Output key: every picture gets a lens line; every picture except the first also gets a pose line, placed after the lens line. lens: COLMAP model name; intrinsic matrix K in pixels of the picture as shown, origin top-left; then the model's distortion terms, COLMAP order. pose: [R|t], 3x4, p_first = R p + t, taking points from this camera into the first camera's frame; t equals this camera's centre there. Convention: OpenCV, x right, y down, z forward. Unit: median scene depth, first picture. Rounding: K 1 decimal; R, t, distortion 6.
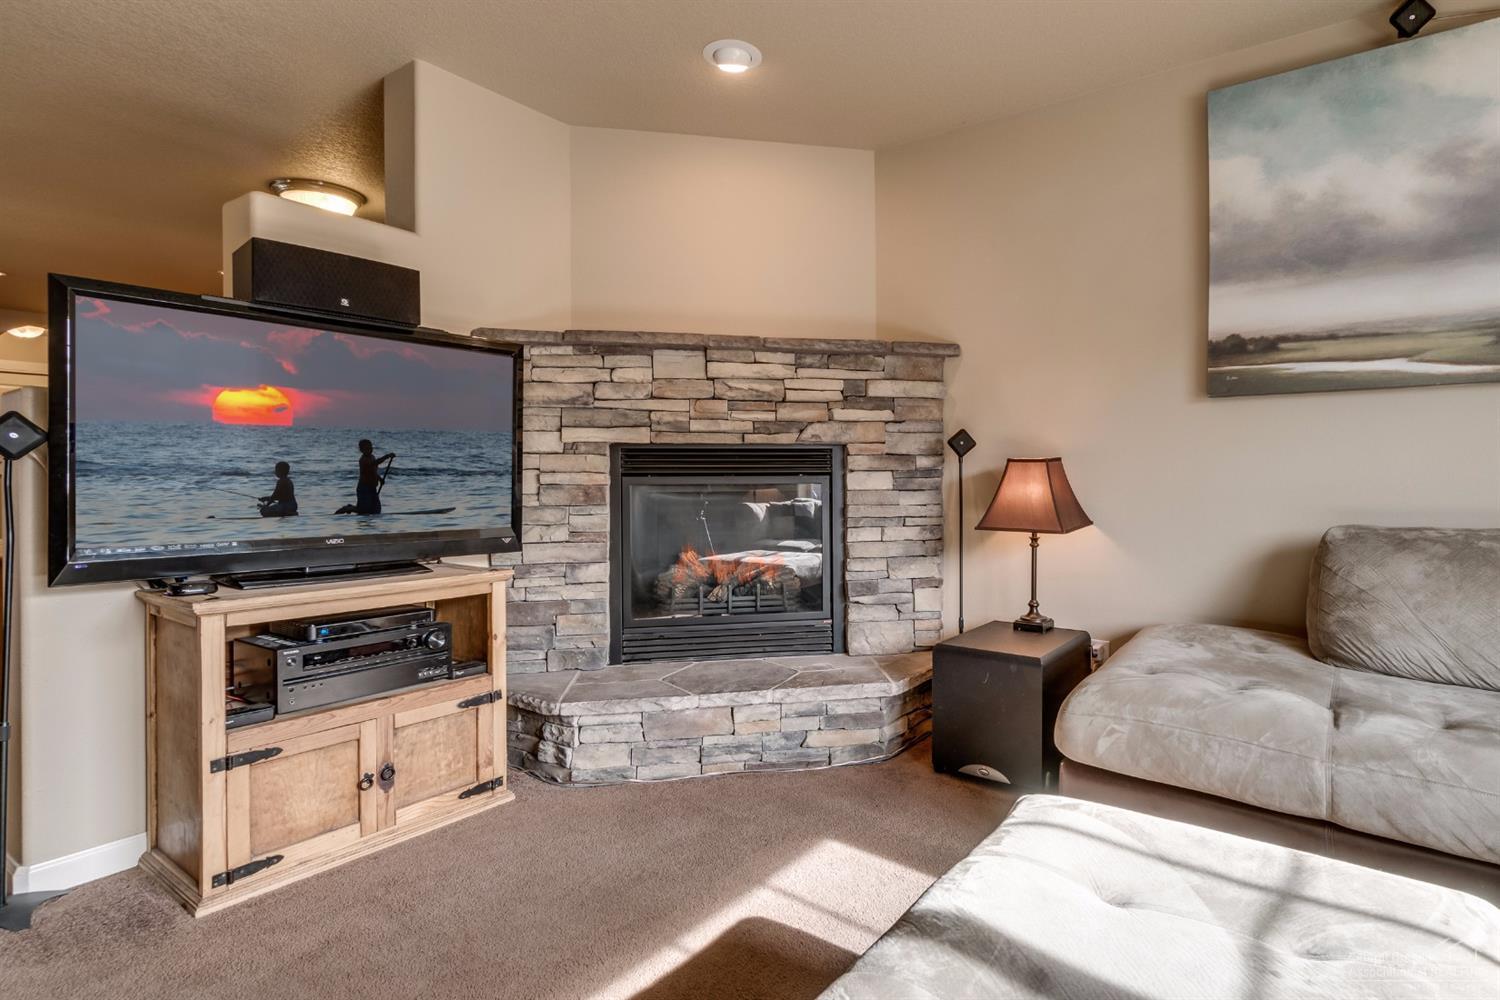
lens RADIAL K [[837.3, 0, 750.8], [0, 837.3, 482.1], [0, 0, 1]] dist [-0.004495, -0.002927]
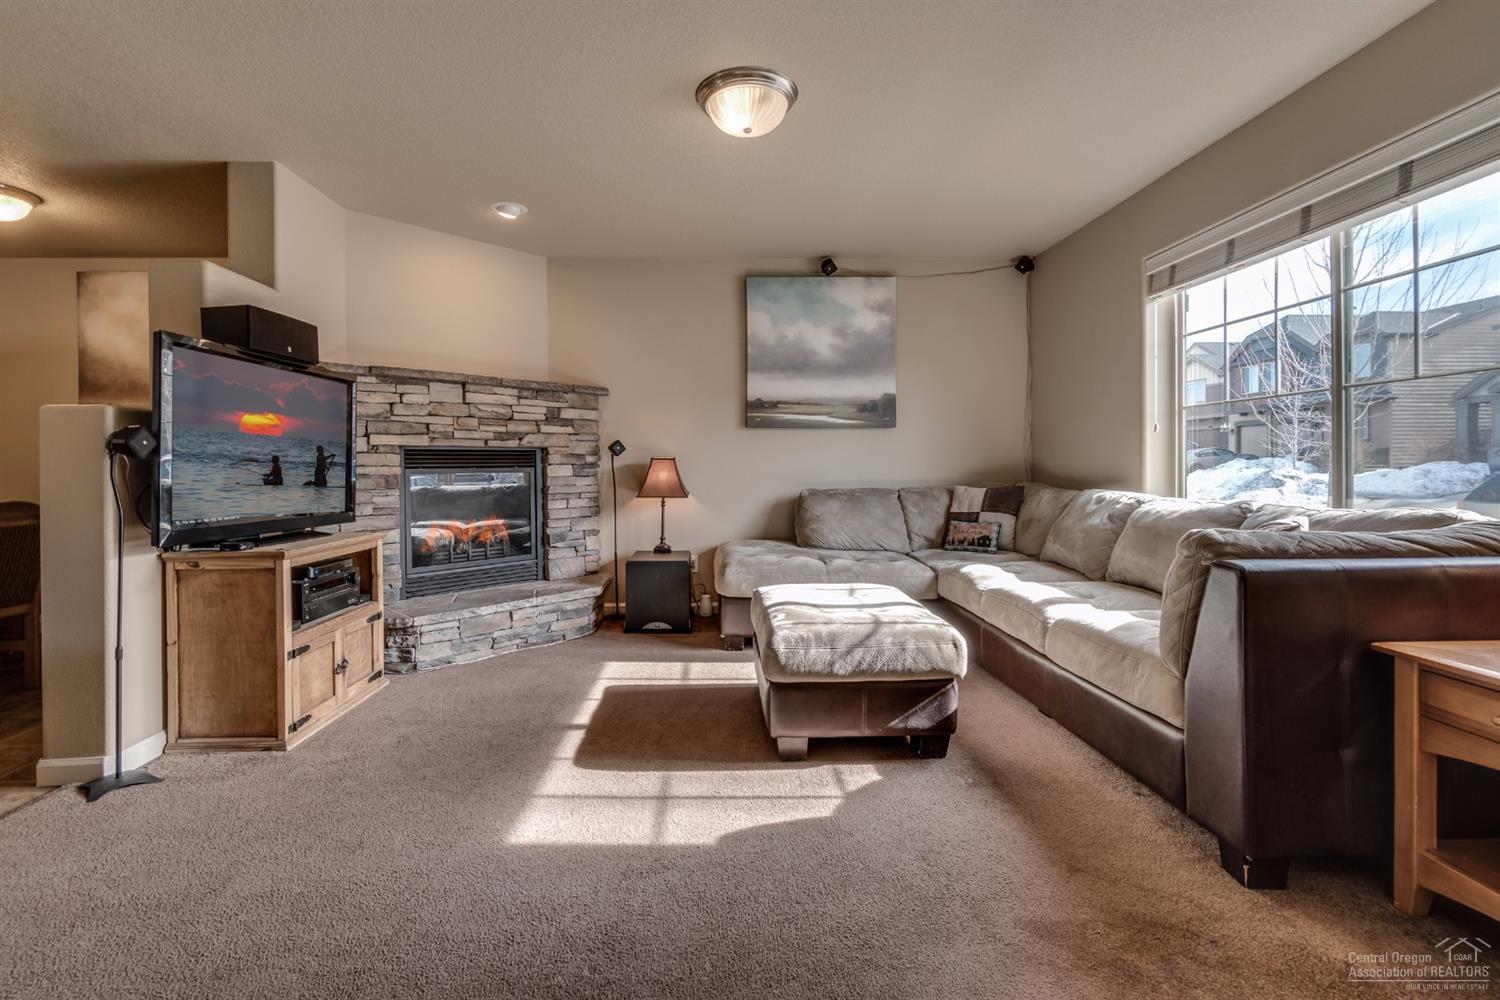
lens RADIAL K [[703.3, 0, 719.8], [0, 703.3, 465.5], [0, 0, 1]] dist [-0.000377, -0.000230]
pose [[0.820634, -0.002376, 0.571449, -0.412035], [0.007227, 0.999955, -0.006220, -0.000909], [-0.571408, 0.009235, 0.820614, -0.306006]]
